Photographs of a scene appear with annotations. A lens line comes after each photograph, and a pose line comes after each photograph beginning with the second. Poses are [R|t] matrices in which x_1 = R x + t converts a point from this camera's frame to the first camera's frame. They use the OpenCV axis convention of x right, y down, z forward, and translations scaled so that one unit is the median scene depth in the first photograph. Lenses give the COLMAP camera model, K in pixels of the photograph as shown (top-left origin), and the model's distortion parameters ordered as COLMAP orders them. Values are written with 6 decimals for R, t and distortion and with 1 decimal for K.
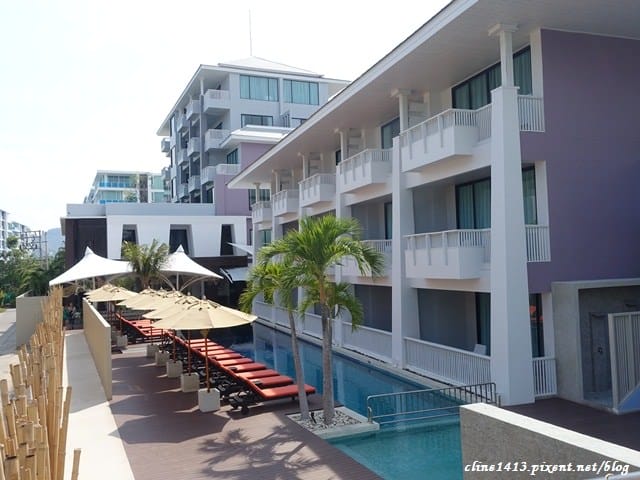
lens RADIAL K [[519.9, 0, 320.0], [0, 519.9, 240.0], [0, 0, 1]] dist [0.000111, 0.000541]
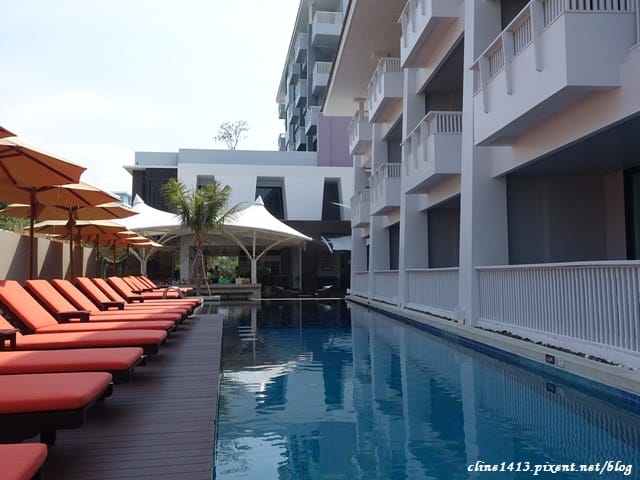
lens RADIAL K [[519.9, 0, 320.0], [0, 519.9, 240.0], [0, 0, 1]] dist [0.000111, 0.000541]
pose [[0.954921, 0.002472, -0.296850, 0.024371], [-0.010868, 0.999586, -0.026638, 0.079574], [0.296662, 0.028663, 0.954552, 0.299677]]
